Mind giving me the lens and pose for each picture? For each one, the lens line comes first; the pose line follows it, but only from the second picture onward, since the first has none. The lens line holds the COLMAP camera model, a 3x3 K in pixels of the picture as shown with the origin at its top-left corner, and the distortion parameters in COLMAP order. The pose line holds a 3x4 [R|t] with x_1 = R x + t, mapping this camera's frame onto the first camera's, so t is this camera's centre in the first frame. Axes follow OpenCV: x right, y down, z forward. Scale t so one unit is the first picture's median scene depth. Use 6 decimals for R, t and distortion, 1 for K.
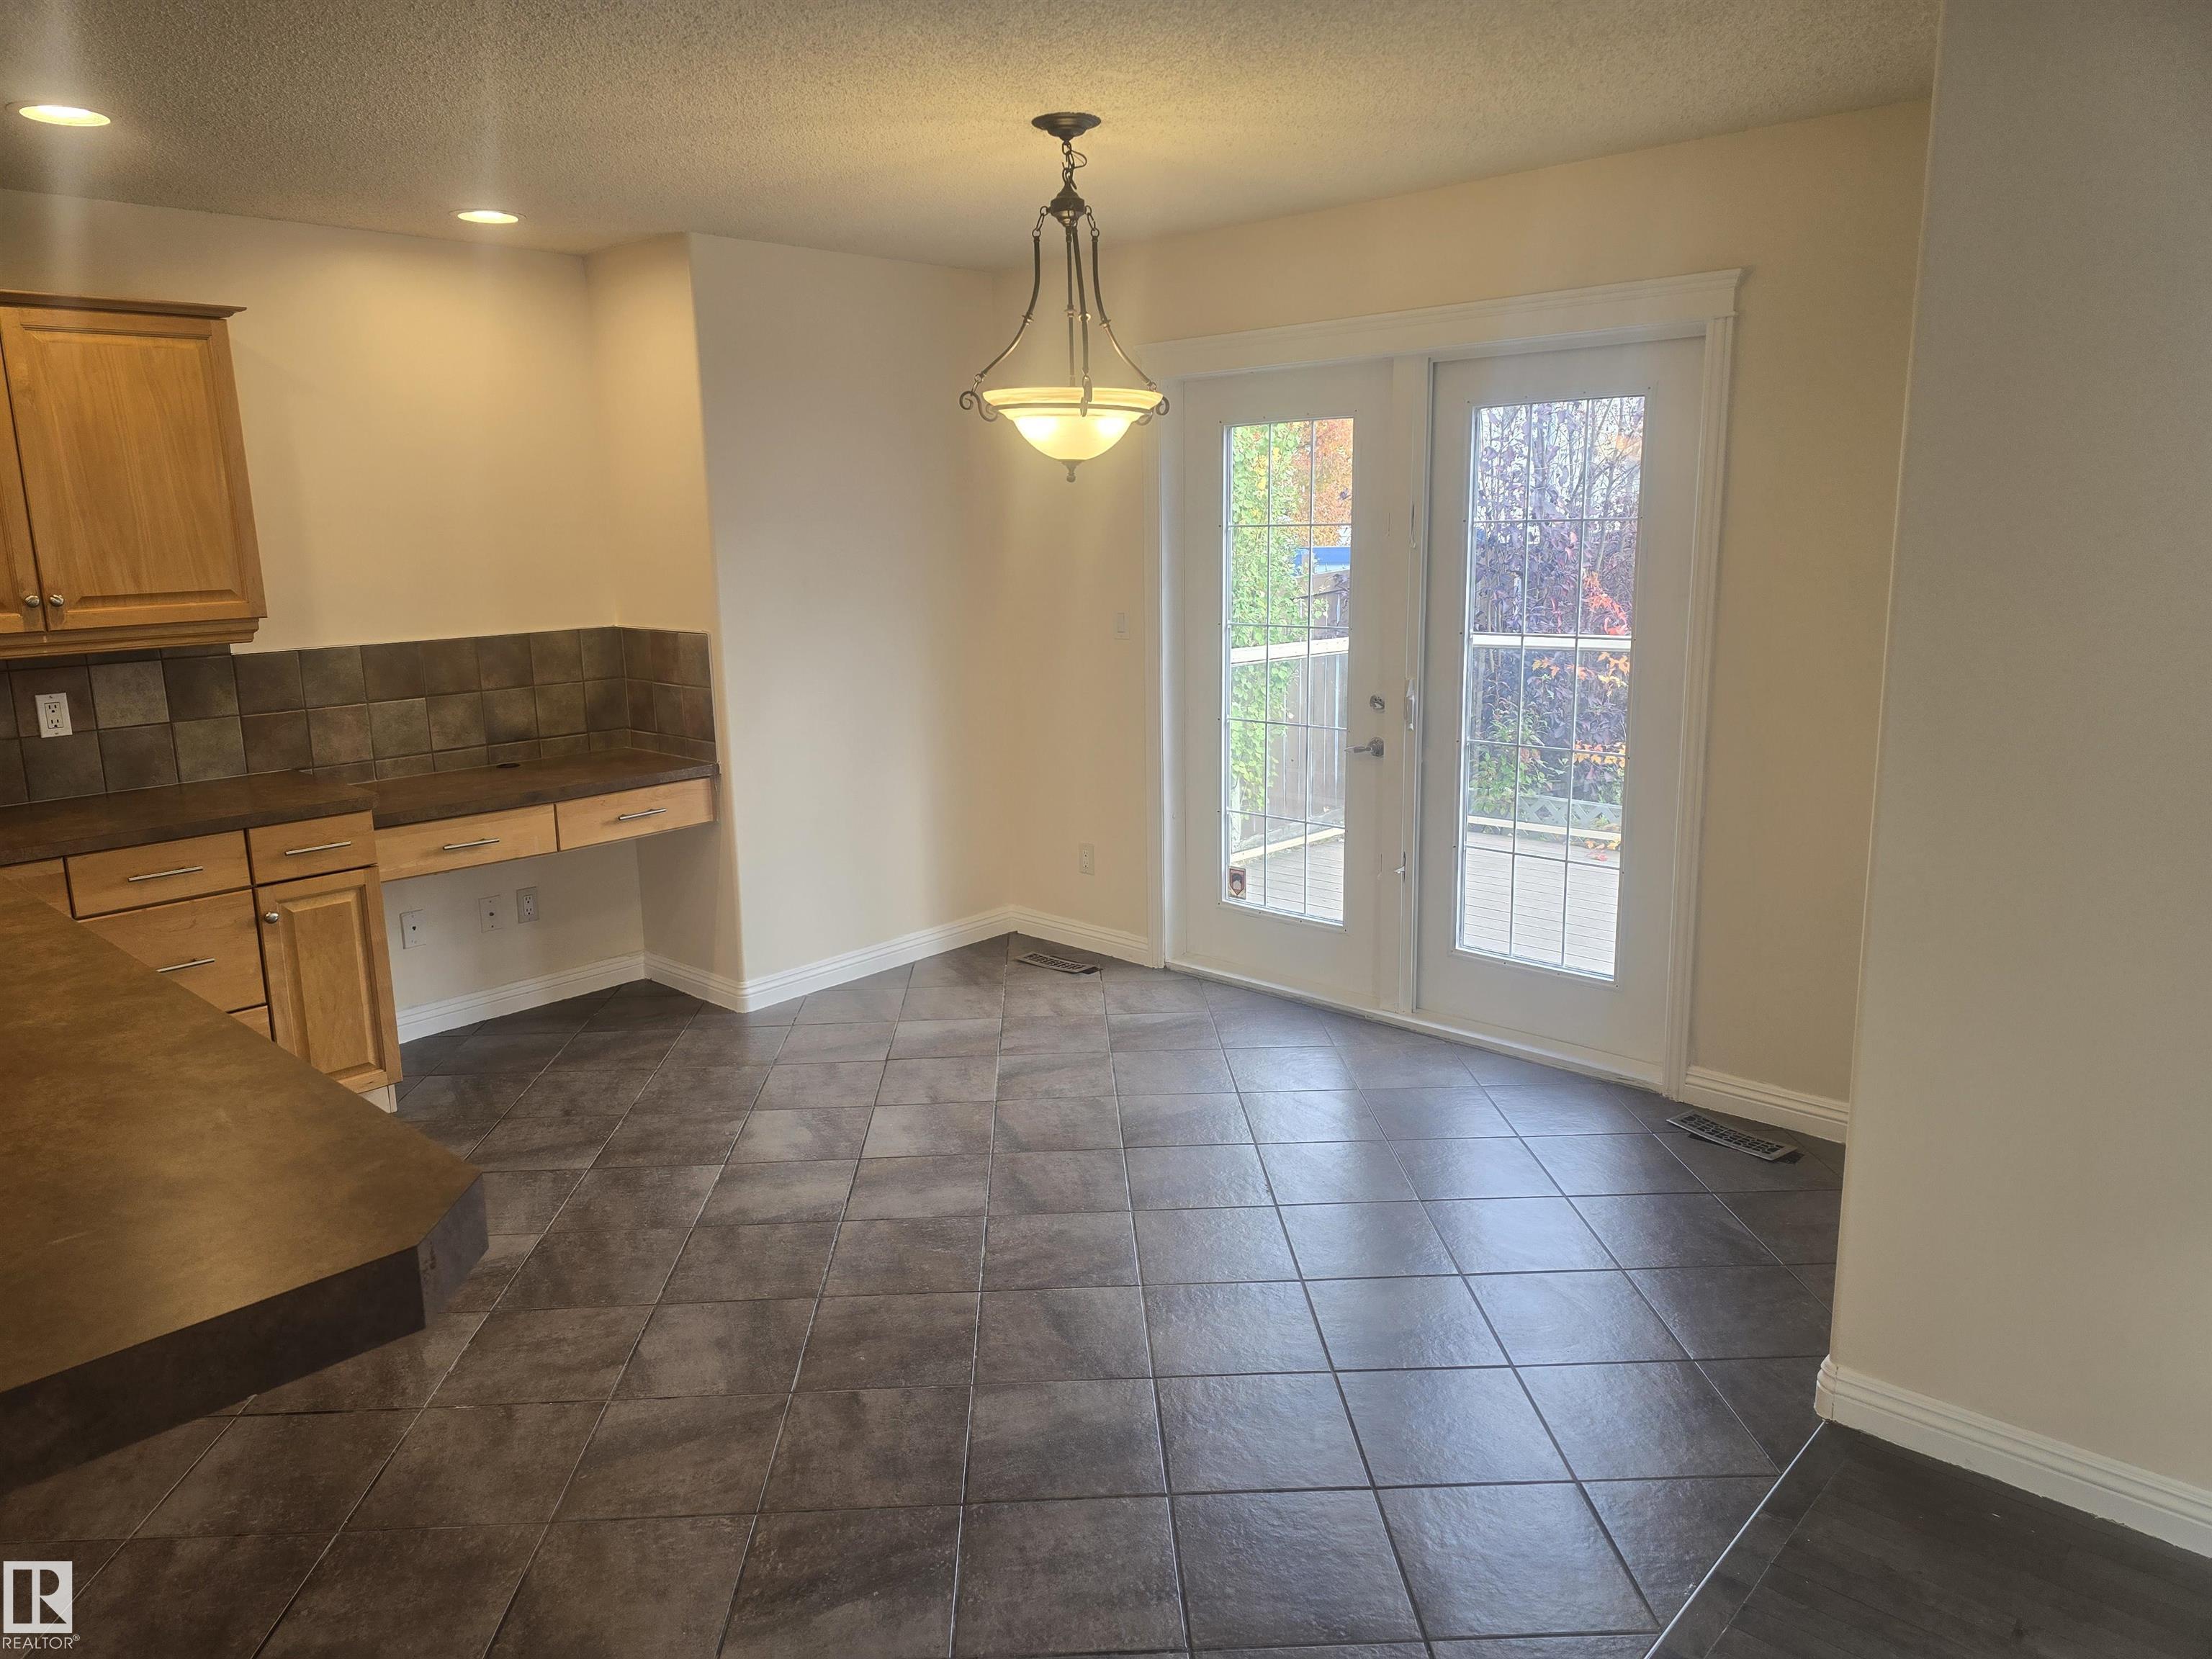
lens RADIAL K [[1484.6, 0, 1081.4], [0, 1484.6, 806.9], [0, 0, 1]] dist [0.069954, -0.059972]
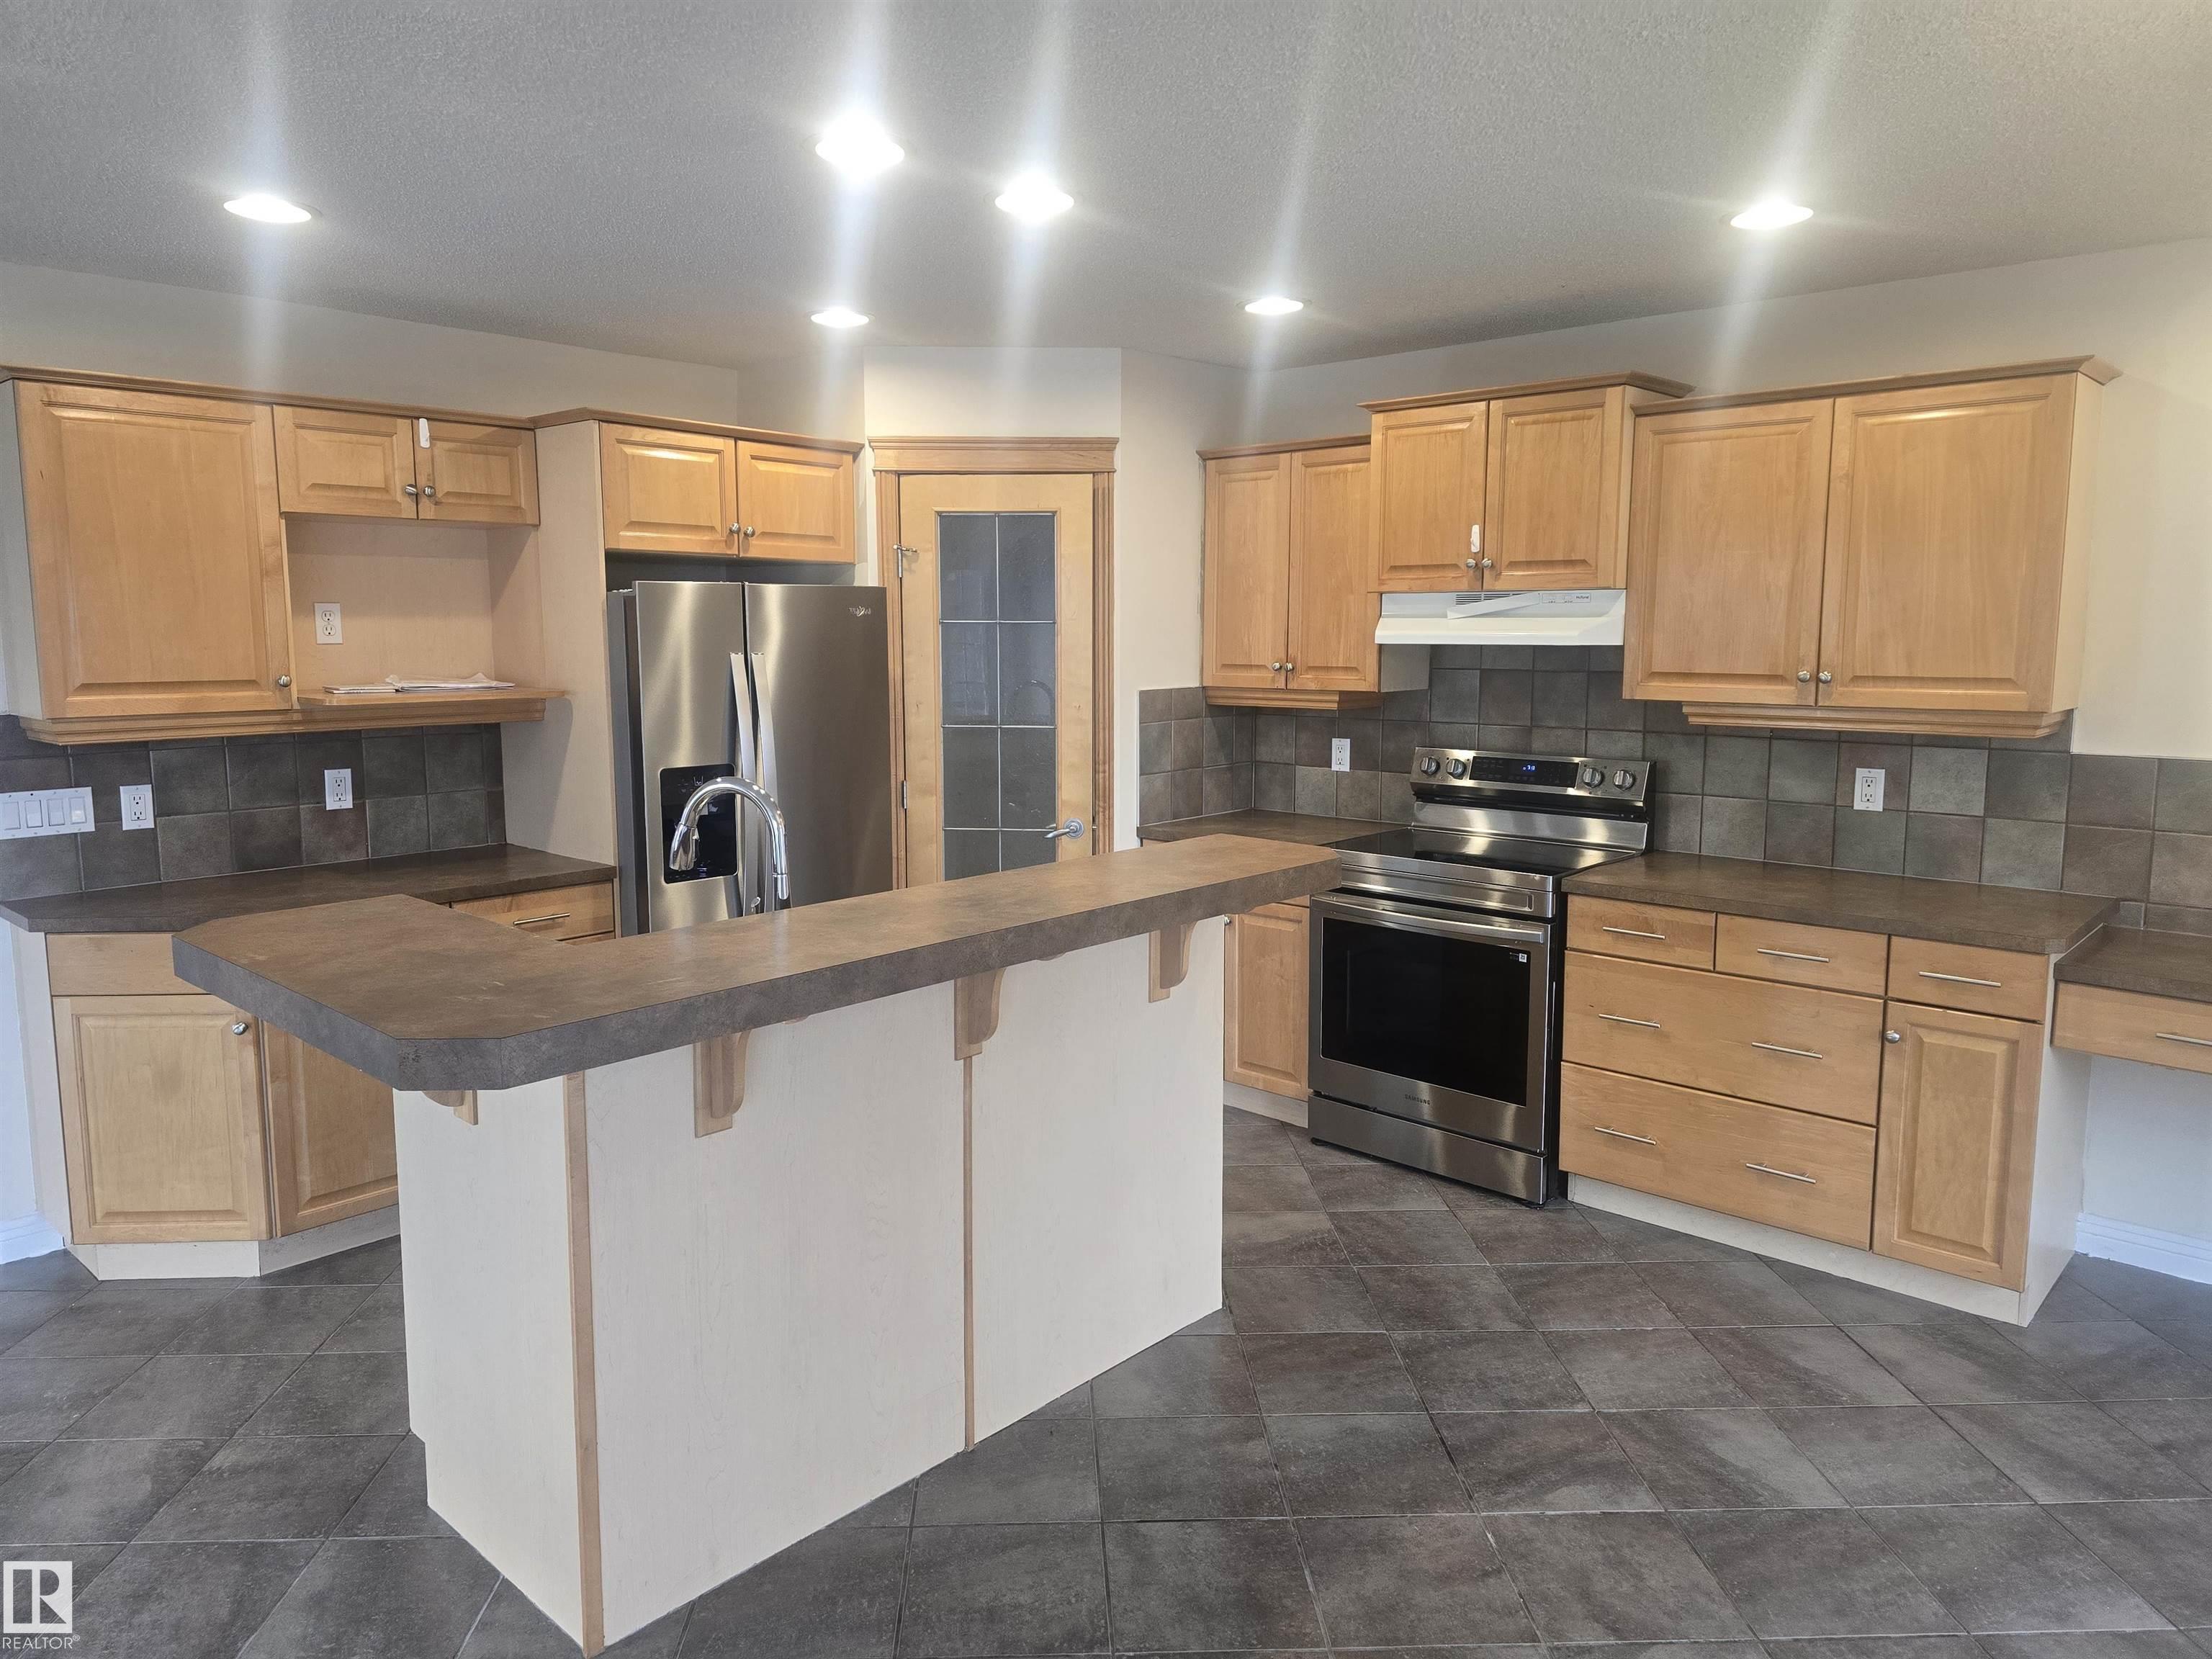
lens RADIAL K [[1484.6, 0, 1081.4], [0, 1484.6, 806.9], [0, 0, 1]] dist [0.069954, -0.059972]
pose [[0.006215, 0.150162, -0.988642, 0.319801], [-0.192270, 0.970393, 0.146181, -0.095158], [0.981322, 0.189178, 0.034902, 0.446017]]
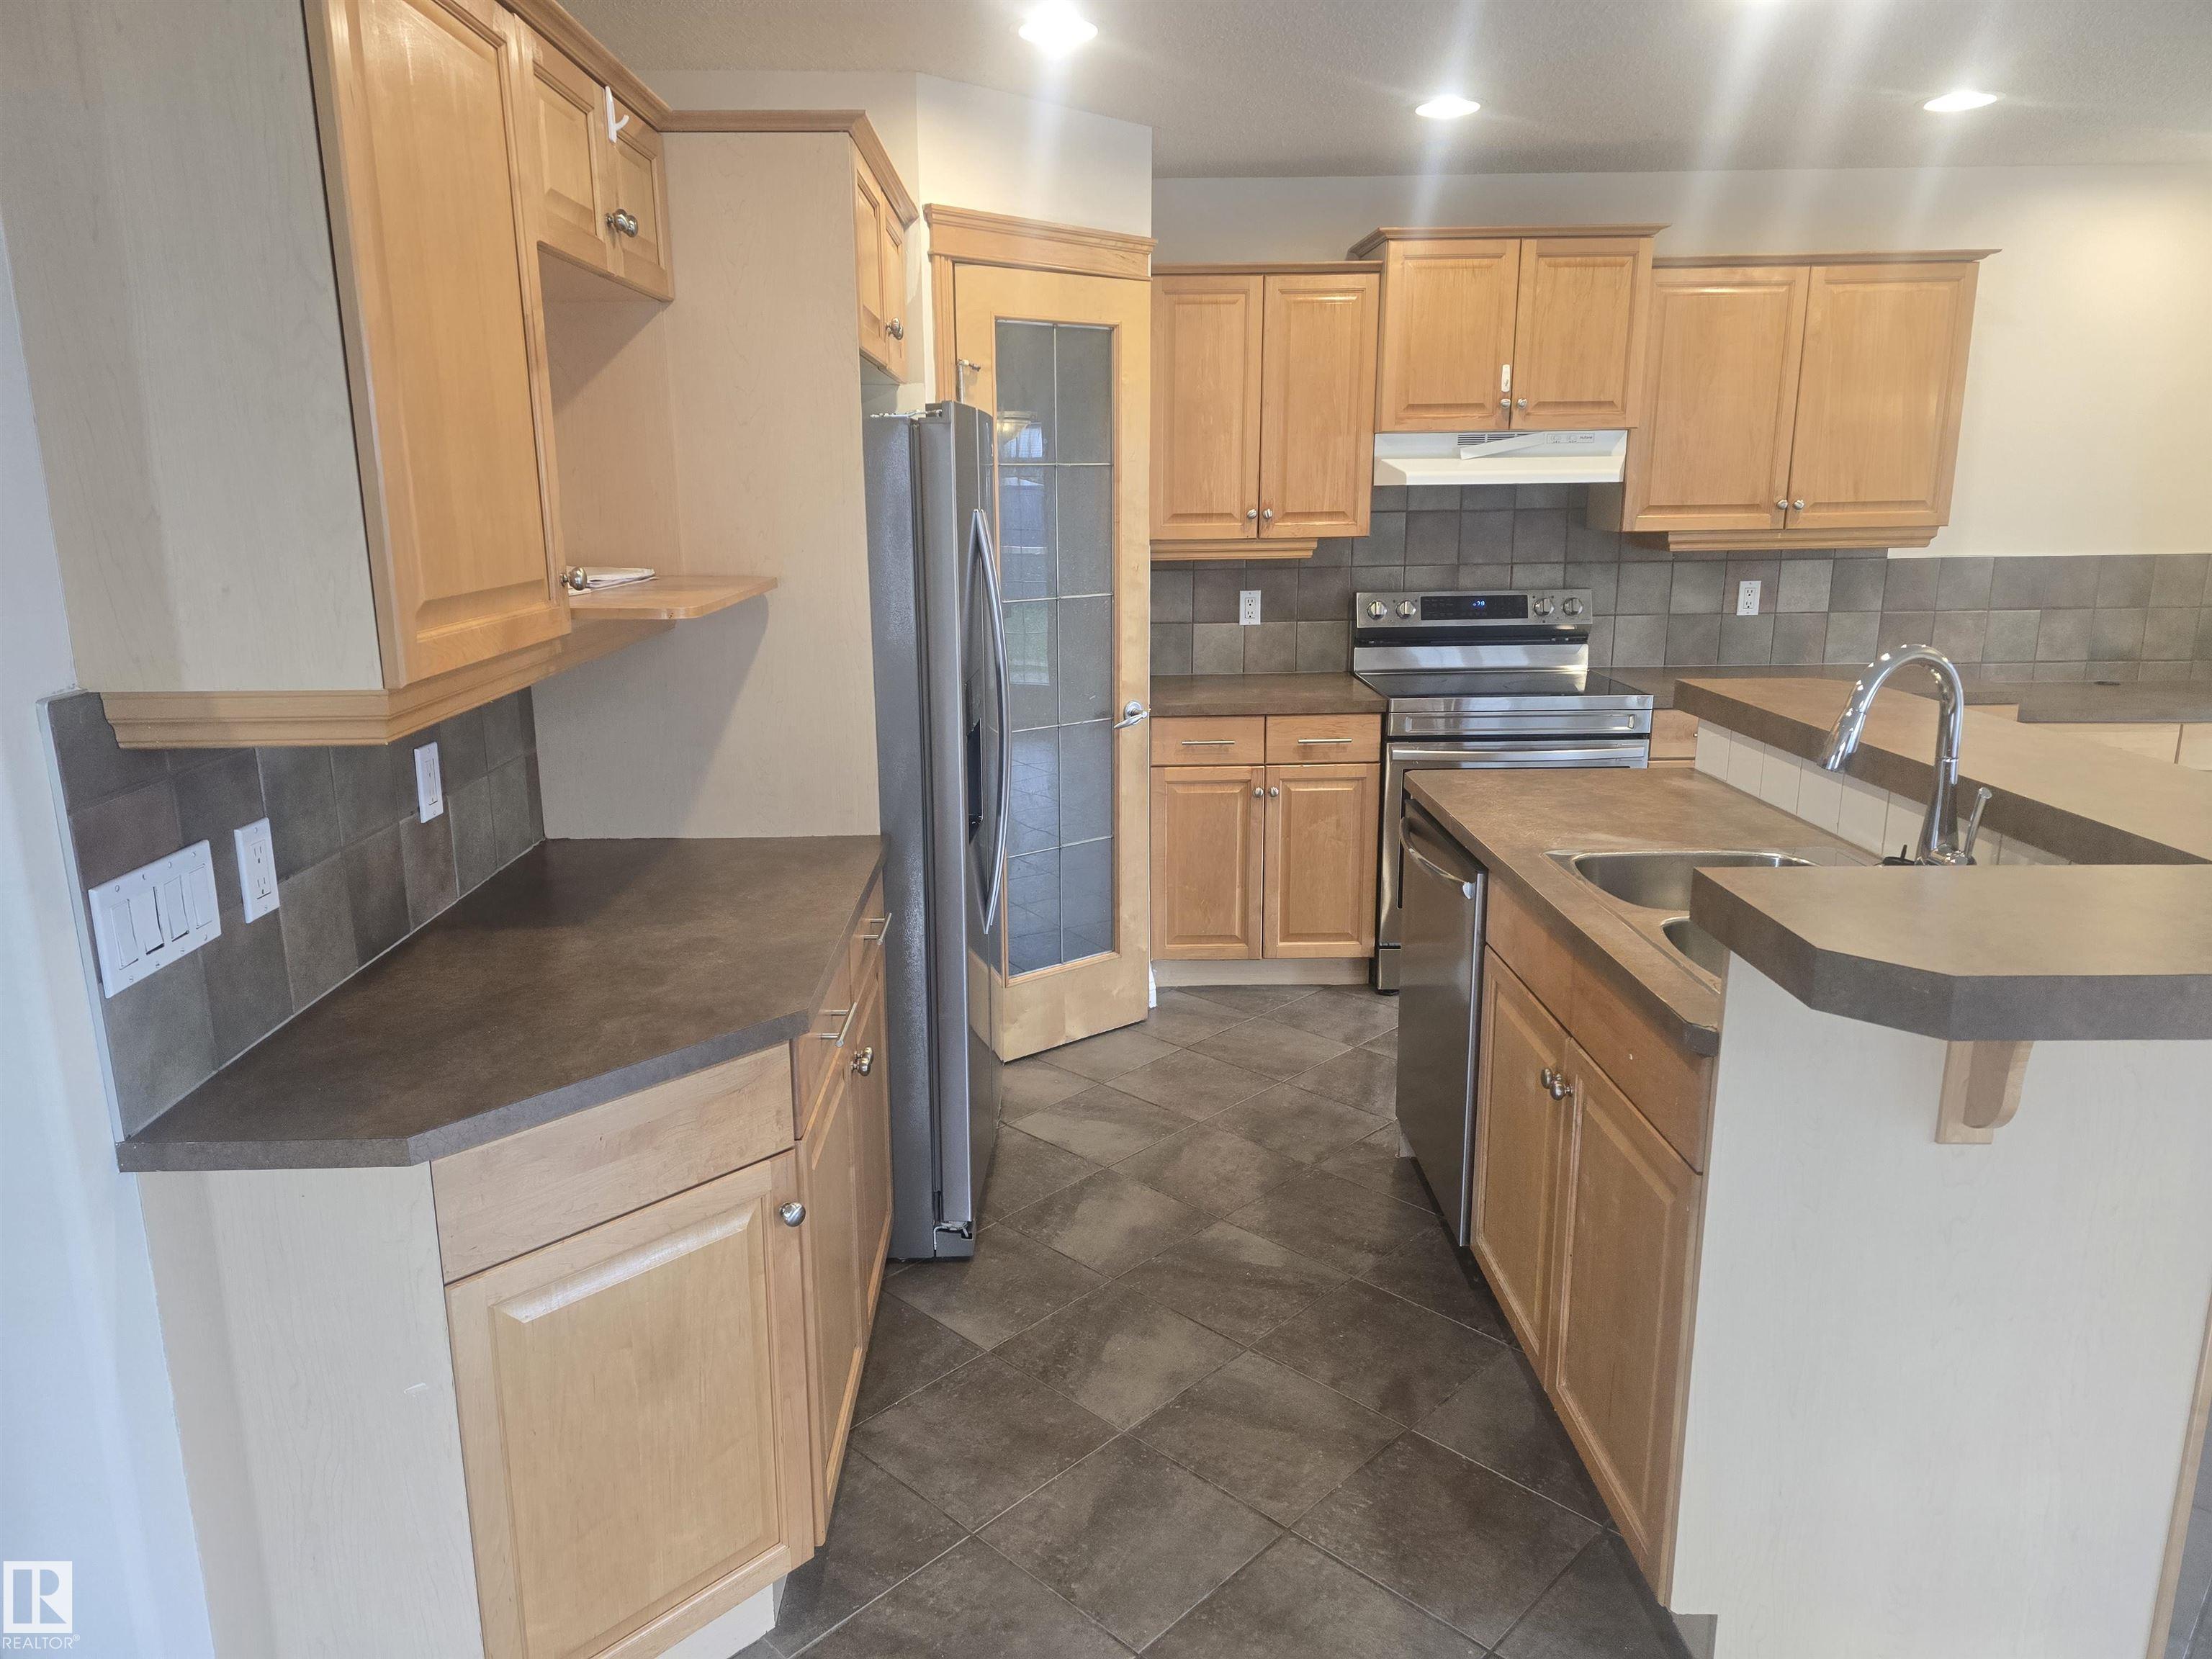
lens RADIAL K [[1484.6, 0, 1081.4], [0, 1484.6, 806.9], [0, 0, 1]] dist [0.069954, -0.059972]
pose [[0.700747, 0.173297, -0.692042, -0.173857], [-0.145889, 0.984358, 0.098774, 0.067243], [0.698334, 0.031746, 0.715068, -0.271343]]
